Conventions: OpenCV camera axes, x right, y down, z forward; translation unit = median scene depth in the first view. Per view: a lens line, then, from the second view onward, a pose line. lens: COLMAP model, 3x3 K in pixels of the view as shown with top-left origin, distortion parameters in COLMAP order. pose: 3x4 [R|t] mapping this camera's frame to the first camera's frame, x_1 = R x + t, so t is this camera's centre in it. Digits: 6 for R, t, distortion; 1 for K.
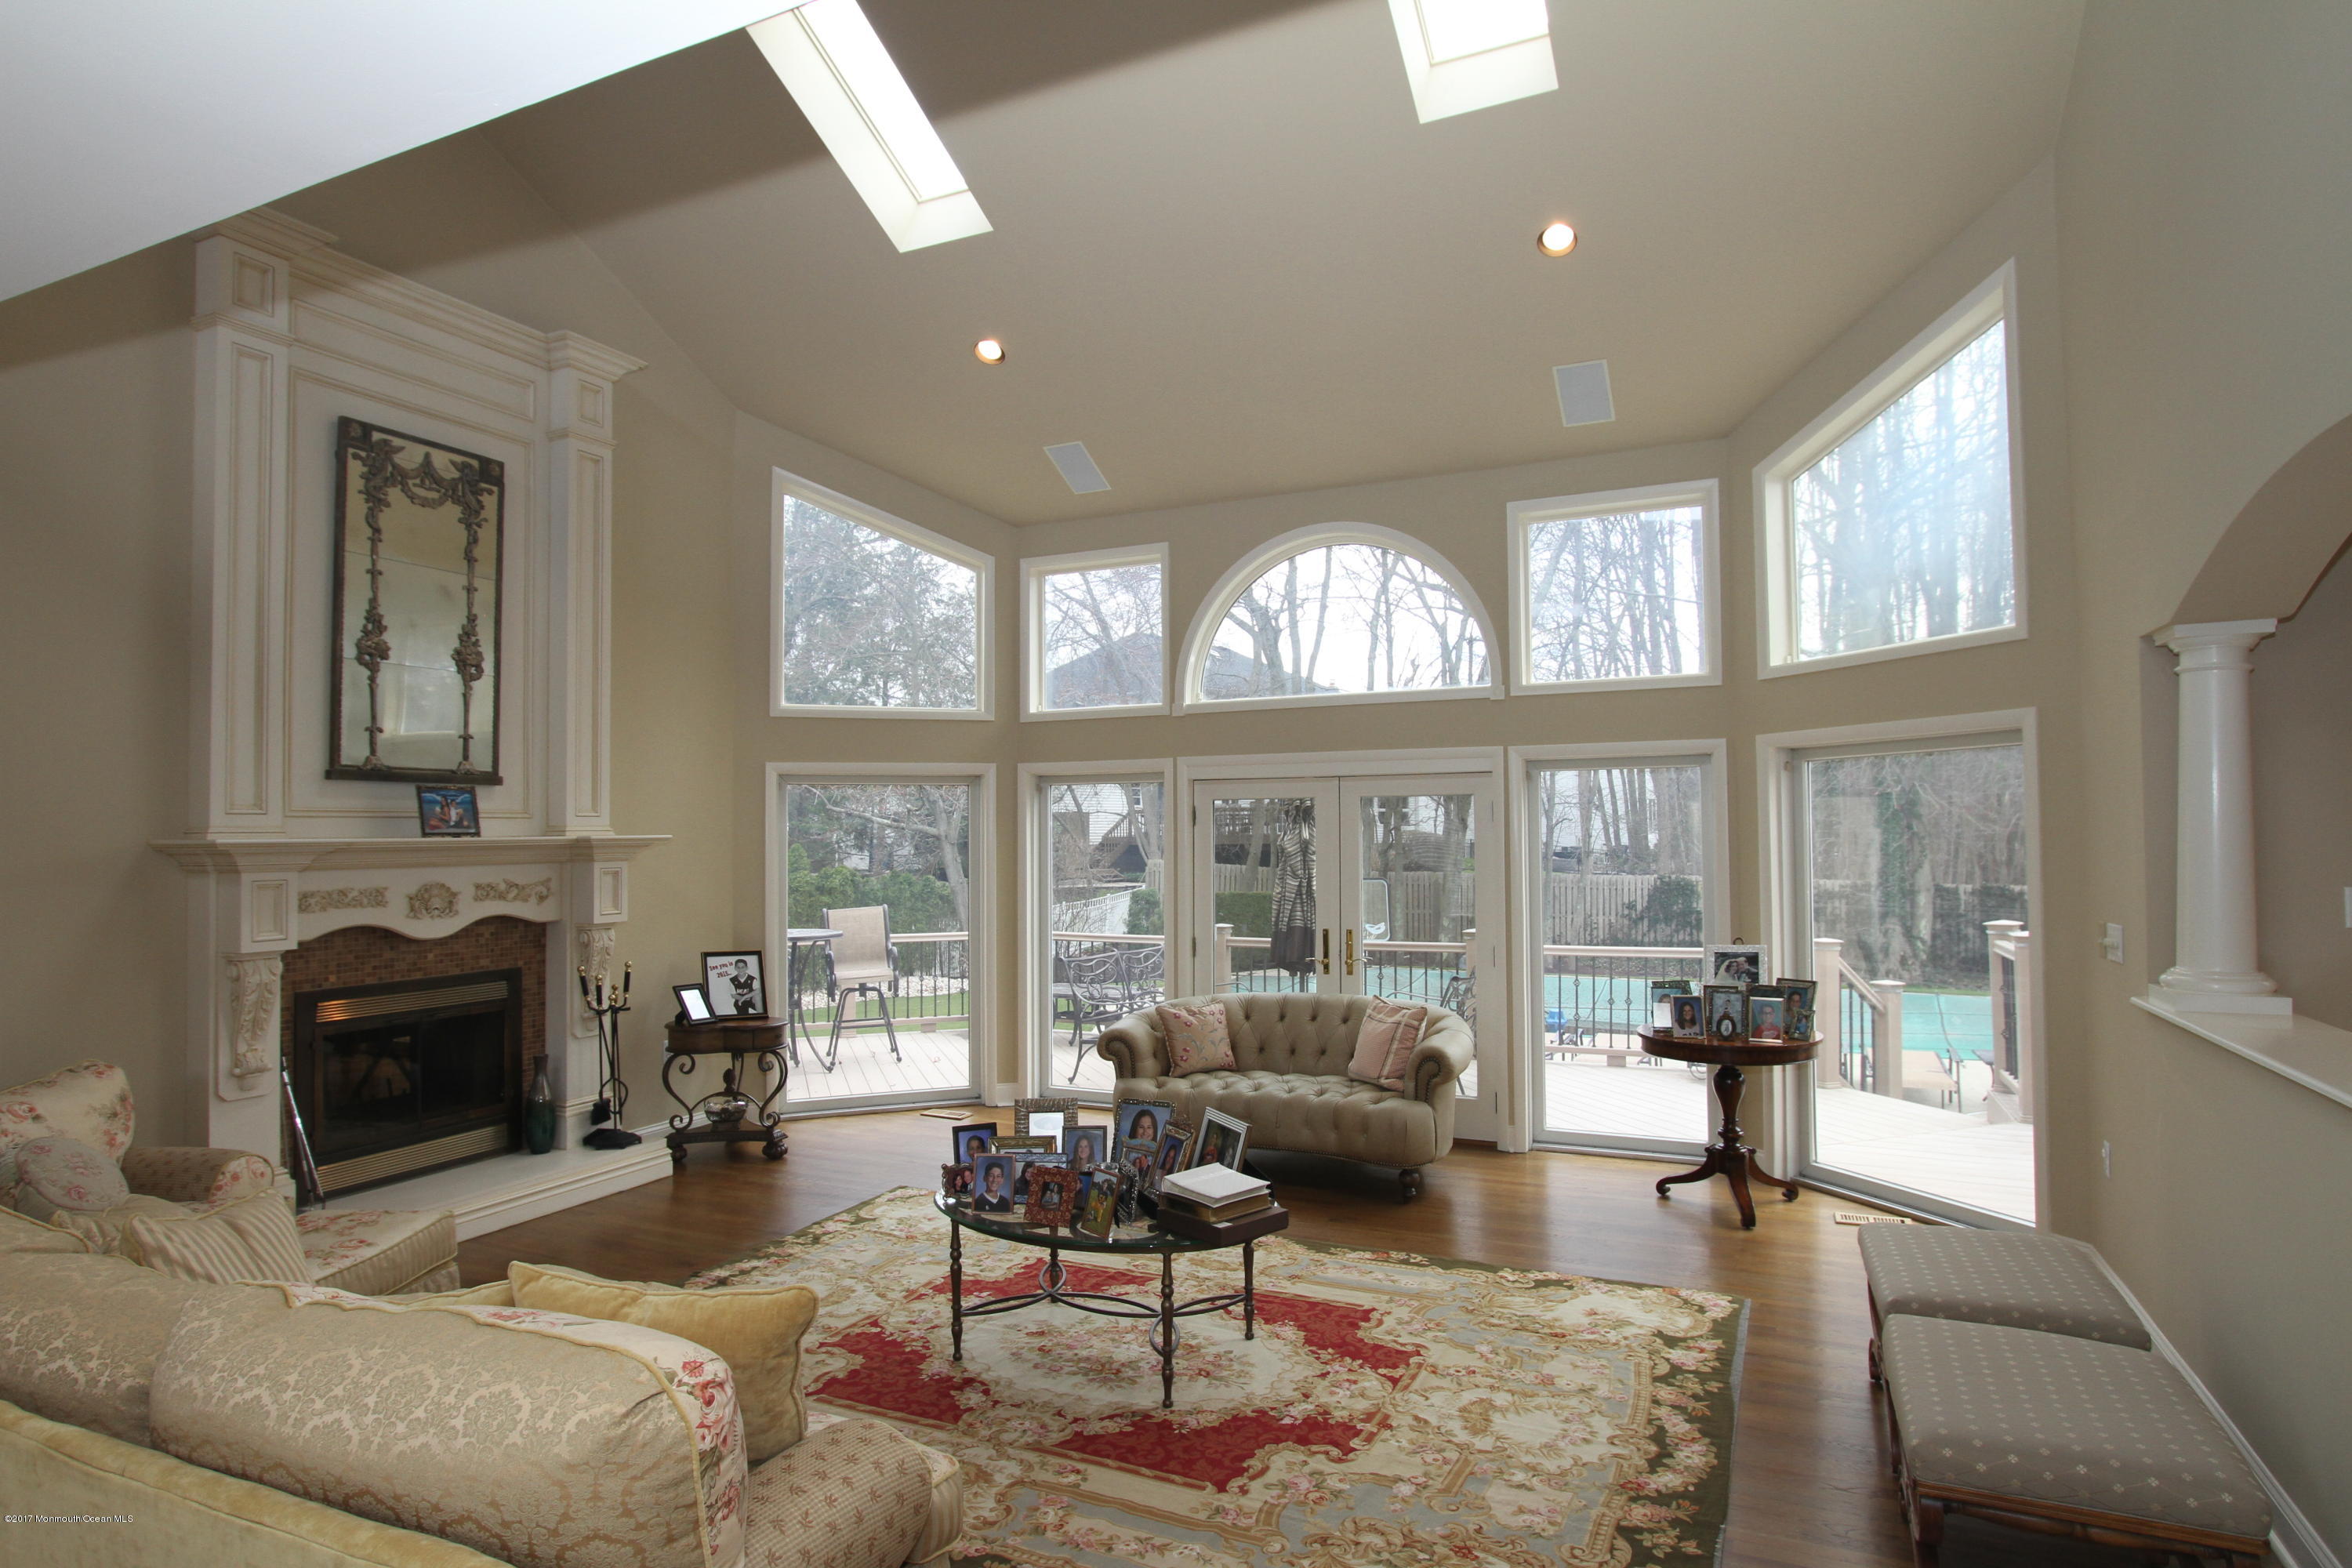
lens RADIAL K [[1284.7, 0, 1171.2], [0, 1284.7, 788.5], [0, 0, 1]] dist [-0.005735, 0.000682]
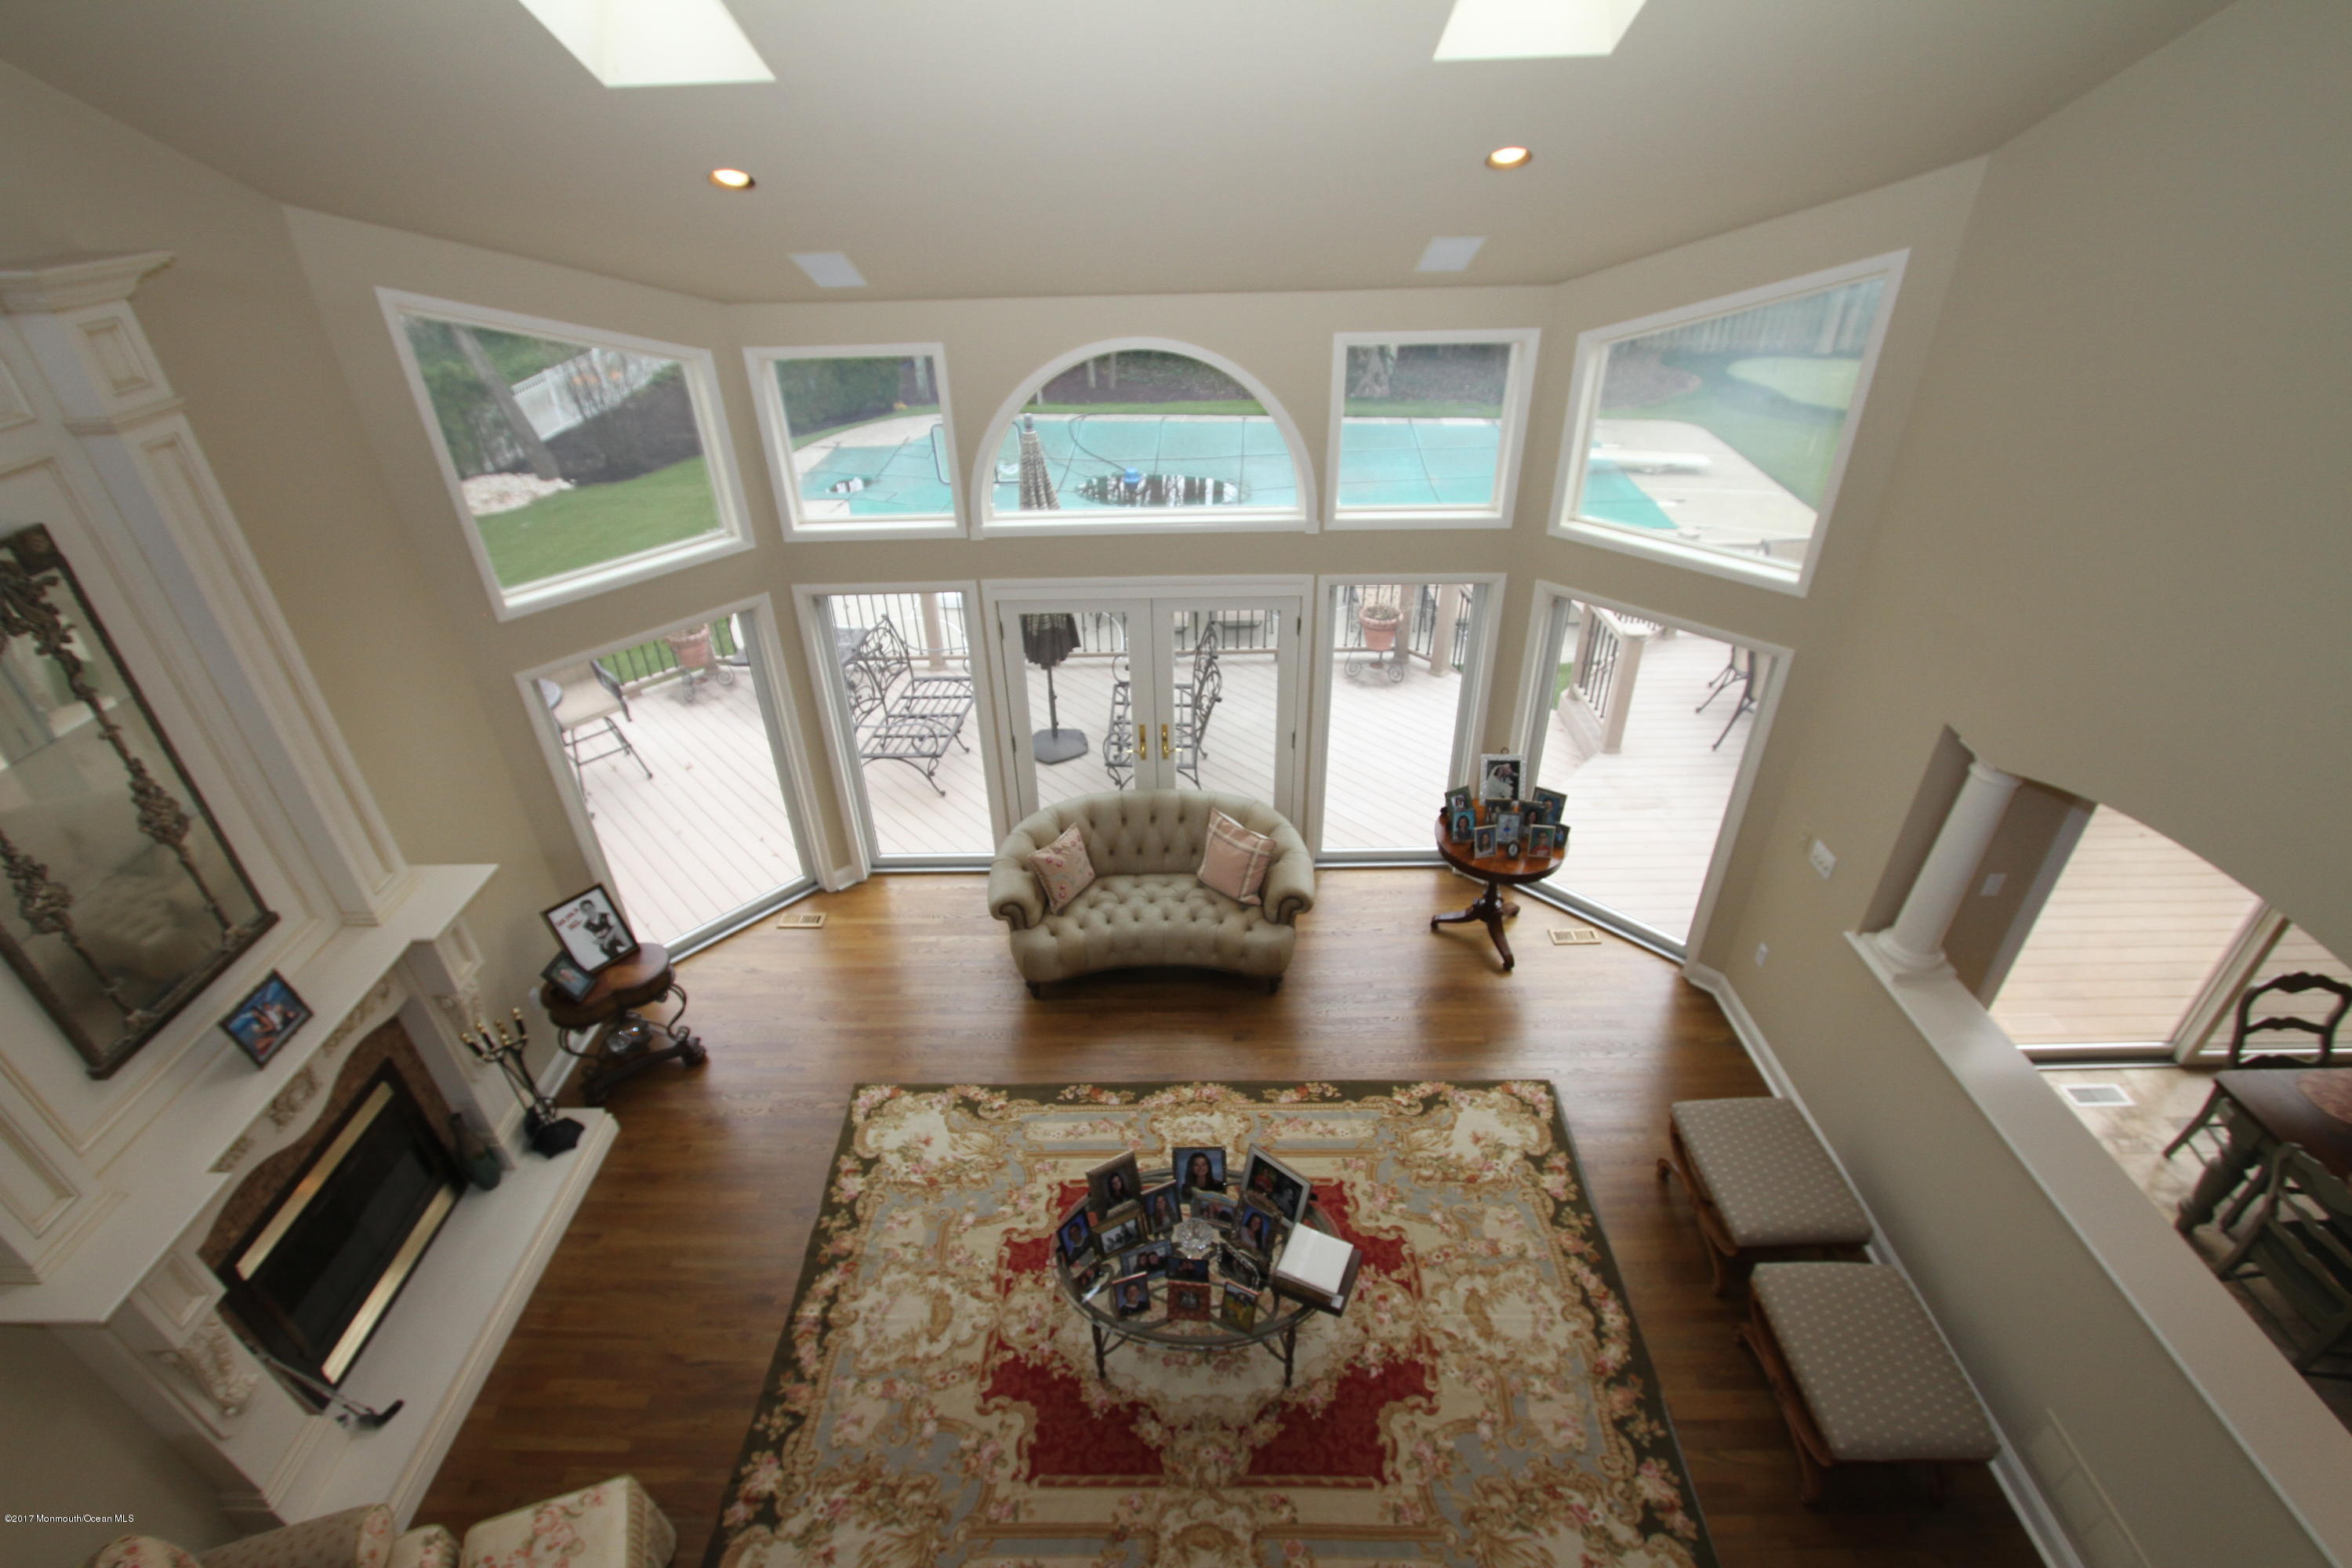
lens RADIAL K [[1082.0, 0, 1174.0], [0, 1082.0, 792.5], [0, 0, 1]] dist [-0.019400, 0.003648]
pose [[0.908391, -0.235948, 0.345188, -0.250540], [0.000564, 0.826257, 0.563293, -0.484337], [-0.418121, -0.511495, 0.750698, 0.340167]]
